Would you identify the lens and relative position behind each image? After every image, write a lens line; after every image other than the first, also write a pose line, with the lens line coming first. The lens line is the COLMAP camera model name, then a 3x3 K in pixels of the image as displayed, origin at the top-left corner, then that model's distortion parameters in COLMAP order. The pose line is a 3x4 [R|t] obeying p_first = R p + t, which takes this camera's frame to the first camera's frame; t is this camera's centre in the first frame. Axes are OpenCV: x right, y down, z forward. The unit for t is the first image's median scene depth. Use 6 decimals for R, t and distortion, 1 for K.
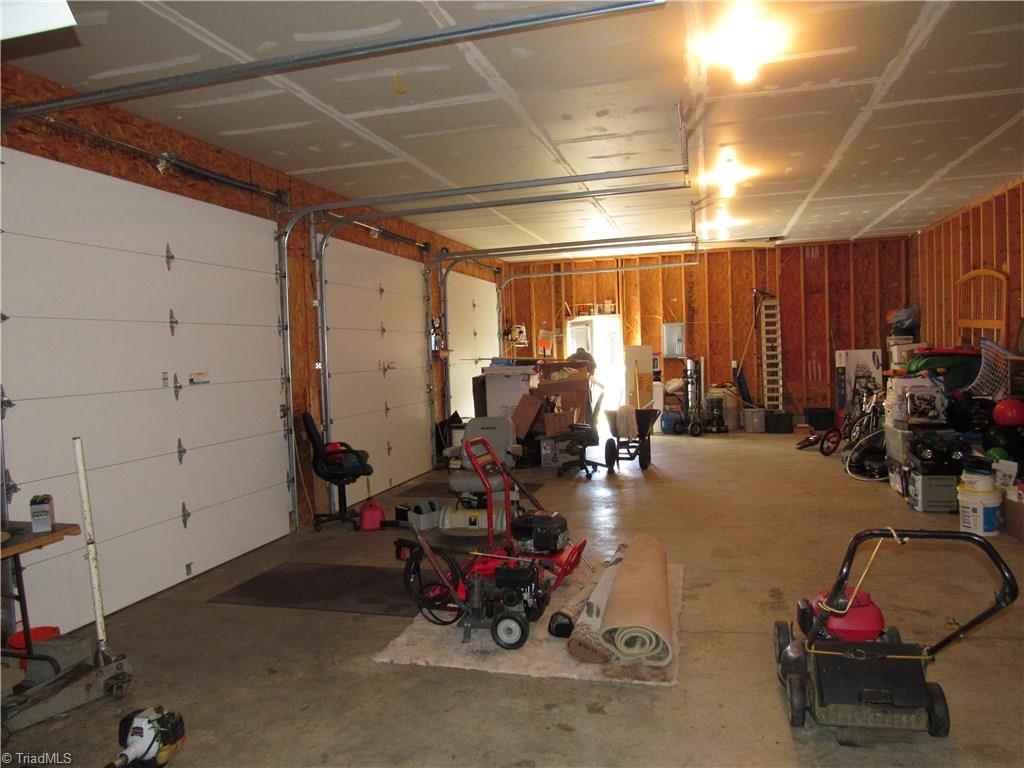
lens RADIAL K [[734.1, 0, 506.5], [0, 734.1, 390.8], [0, 0, 1]] dist [-0.037048, 0.017178]
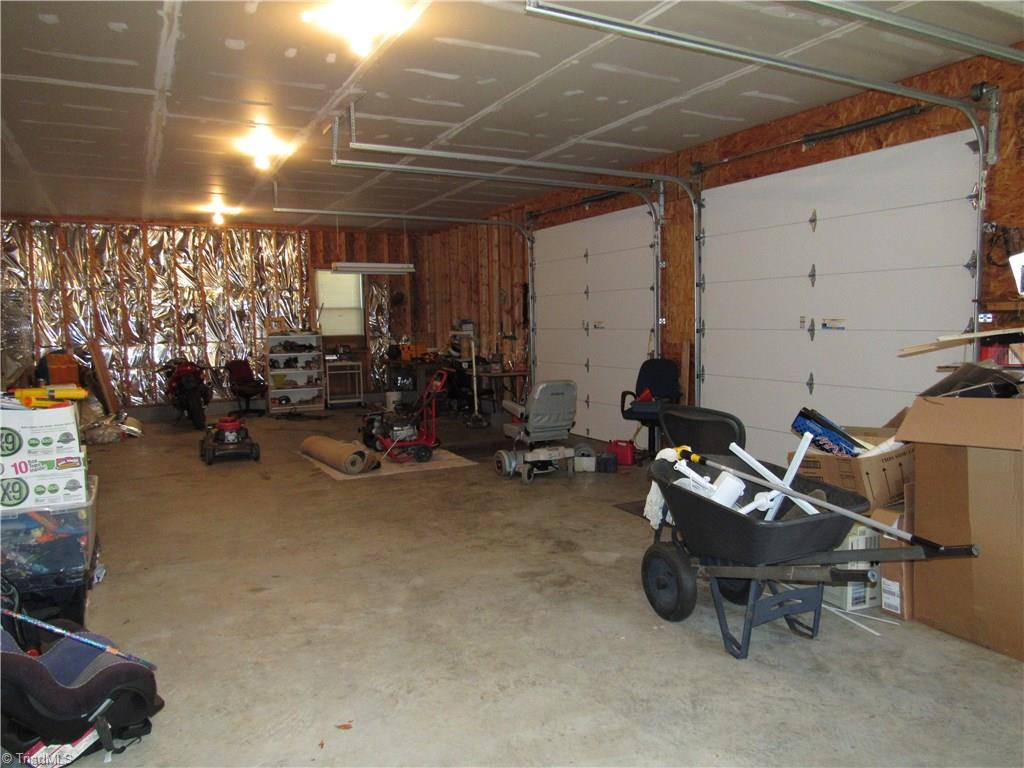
lens RADIAL K [[734.1, 0, 506.4], [0, 734.1, 381.1], [0, 0, 1]] dist [-0.037048, 0.017178]
pose [[-0.730350, 0.114931, -0.673335, 0.884218], [0.022434, 0.989247, 0.144520, -0.138497], [0.682705, 0.090445, -0.725075, 2.109463]]
